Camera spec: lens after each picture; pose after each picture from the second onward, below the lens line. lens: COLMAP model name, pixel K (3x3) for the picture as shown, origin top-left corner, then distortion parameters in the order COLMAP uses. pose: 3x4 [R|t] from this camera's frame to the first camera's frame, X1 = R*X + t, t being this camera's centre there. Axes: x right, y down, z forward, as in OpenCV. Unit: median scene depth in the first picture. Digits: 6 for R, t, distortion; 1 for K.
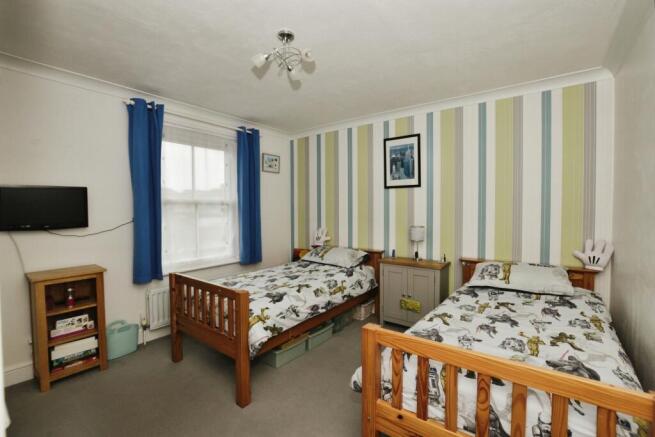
lens RADIAL K [[291.5, 0, 327.9], [0, 291.5, 216.3], [0, 0, 1]] dist [-0.017510, 0.001204]
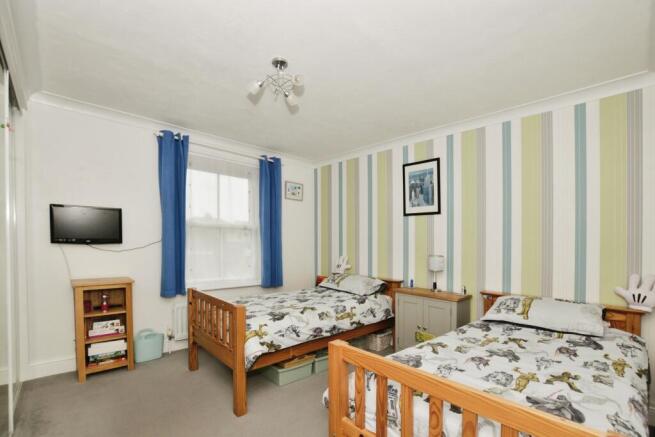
lens RADIAL K [[291.5, 0, 314.3], [0, 291.5, 244.1], [0, 0, 1]] dist [-0.017510, 0.001204]
pose [[0.983965, 0.027173, -0.176277, 0.119334], [-0.029400, 0.999517, -0.010034, 0.026905], [0.175919, 0.015055, 0.984289, -0.002275]]
